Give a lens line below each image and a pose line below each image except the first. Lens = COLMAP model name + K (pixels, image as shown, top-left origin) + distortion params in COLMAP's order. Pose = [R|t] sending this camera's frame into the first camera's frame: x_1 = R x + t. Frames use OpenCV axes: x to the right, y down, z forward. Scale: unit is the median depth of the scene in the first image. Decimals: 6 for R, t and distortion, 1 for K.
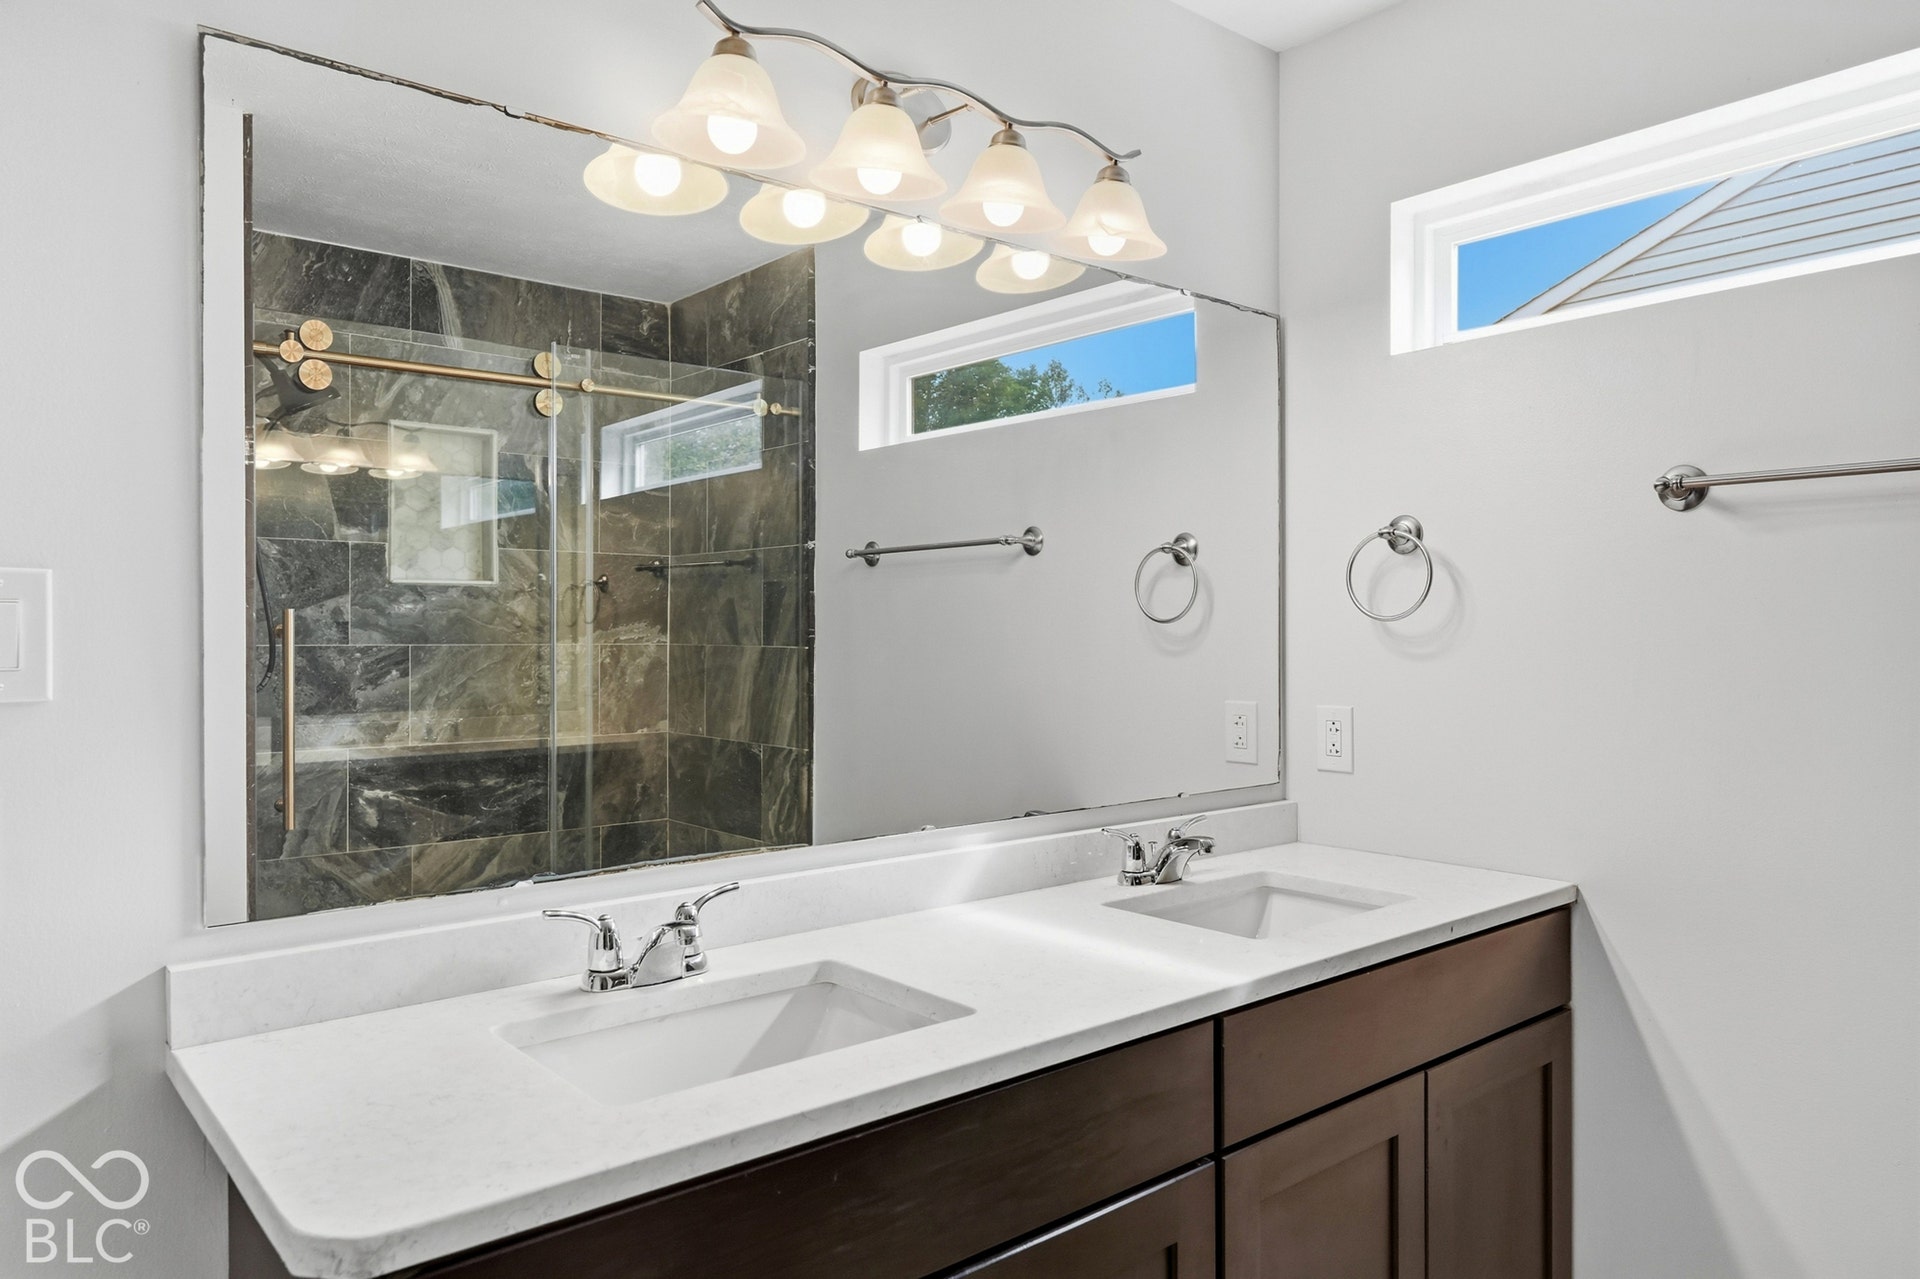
lens RADIAL K [[1259.1, 0, 956.0], [0, 1259.1, 634.8], [0, 0, 1]] dist [-0.000075, 0.001839]
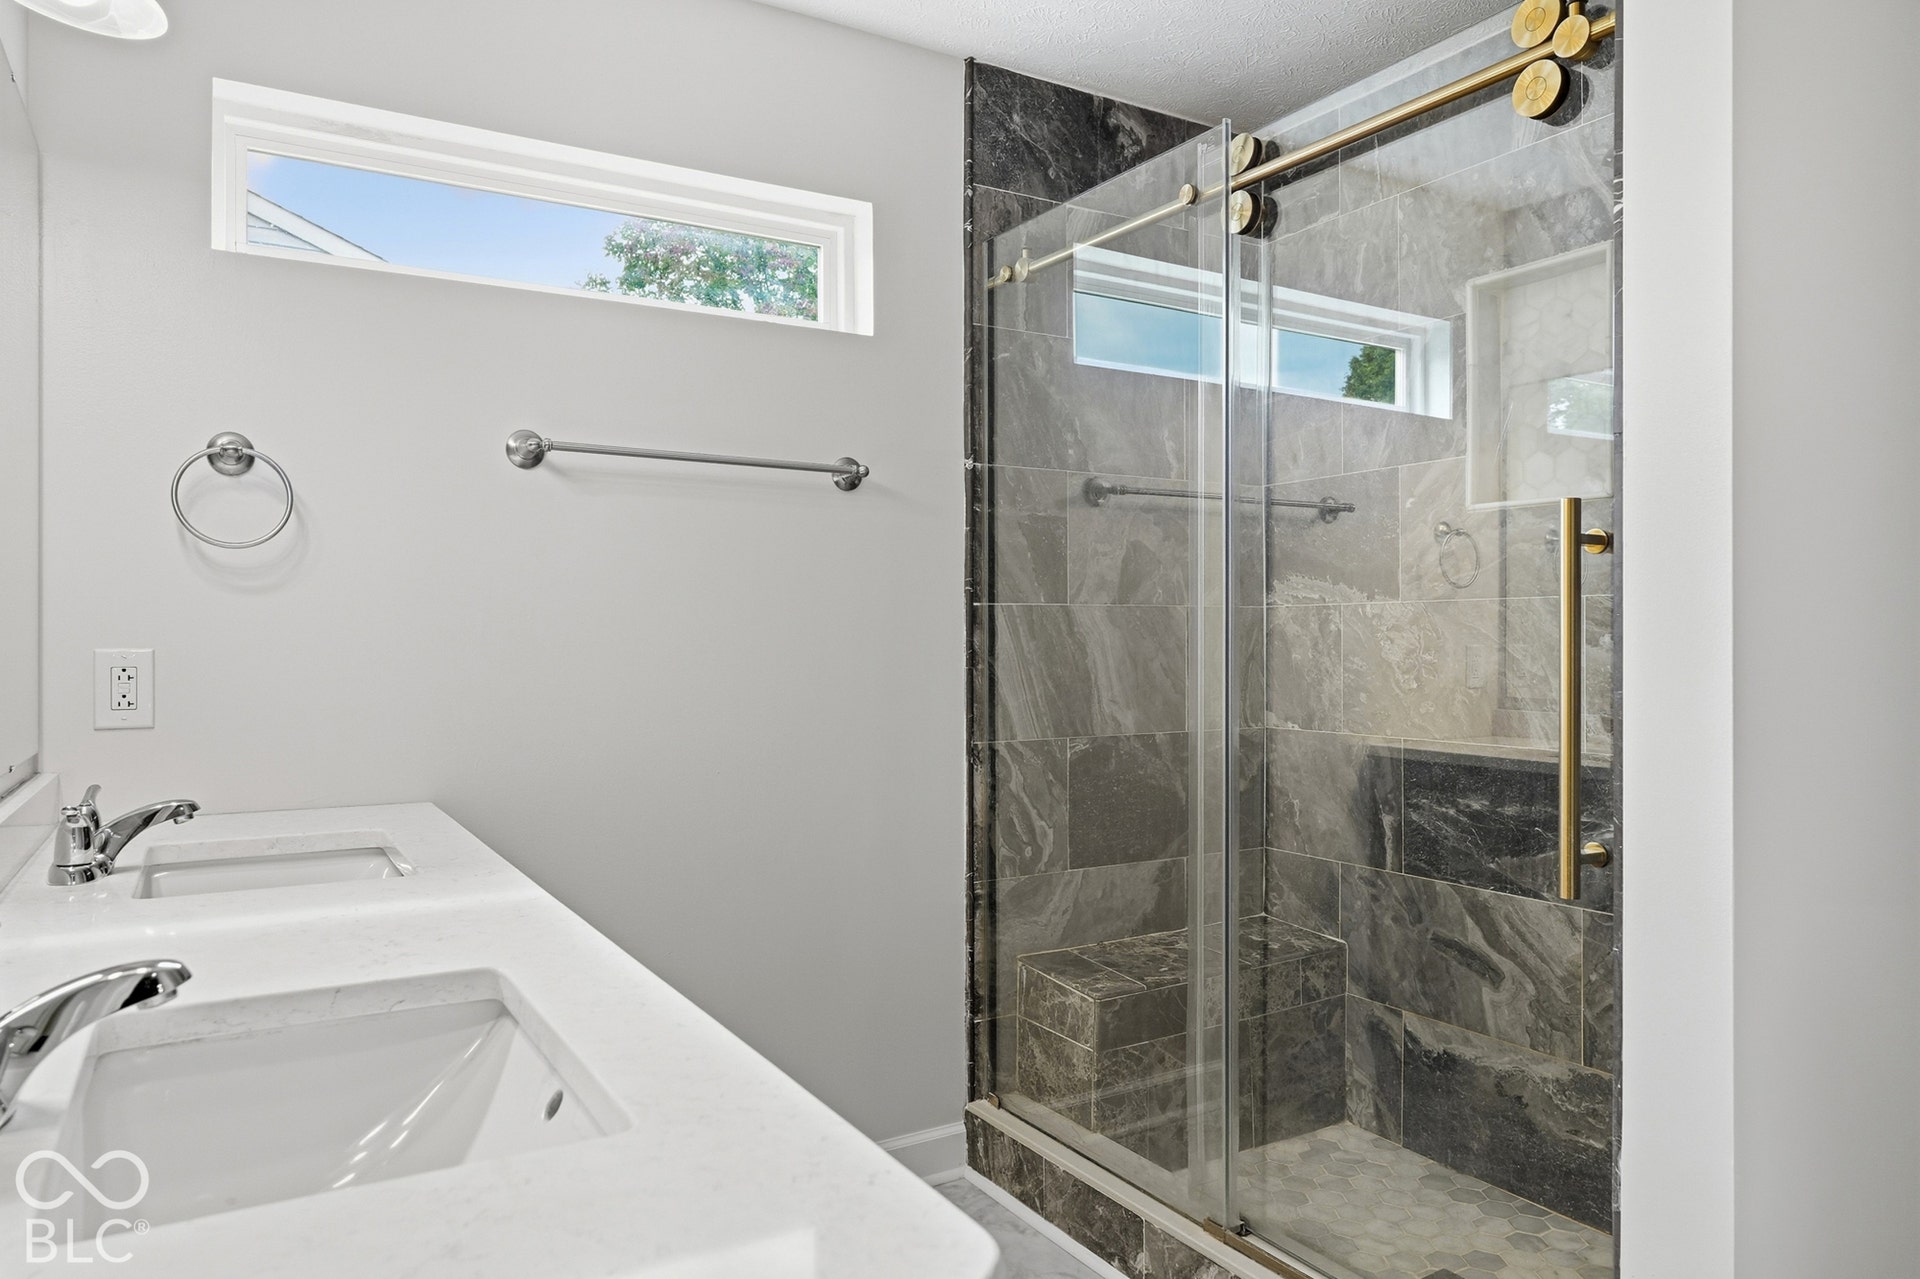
lens RADIAL K [[1259.1, 0, 956.0], [0, 1259.1, 634.8], [0, 0, 1]] dist [-0.000075, 0.001839]
pose [[0.161085, 0.001273, 0.986940, -0.450839], [-0.000705, 0.999999, -0.001174, 0.050466], [-0.986940, -0.000507, 0.161086, 0.346873]]
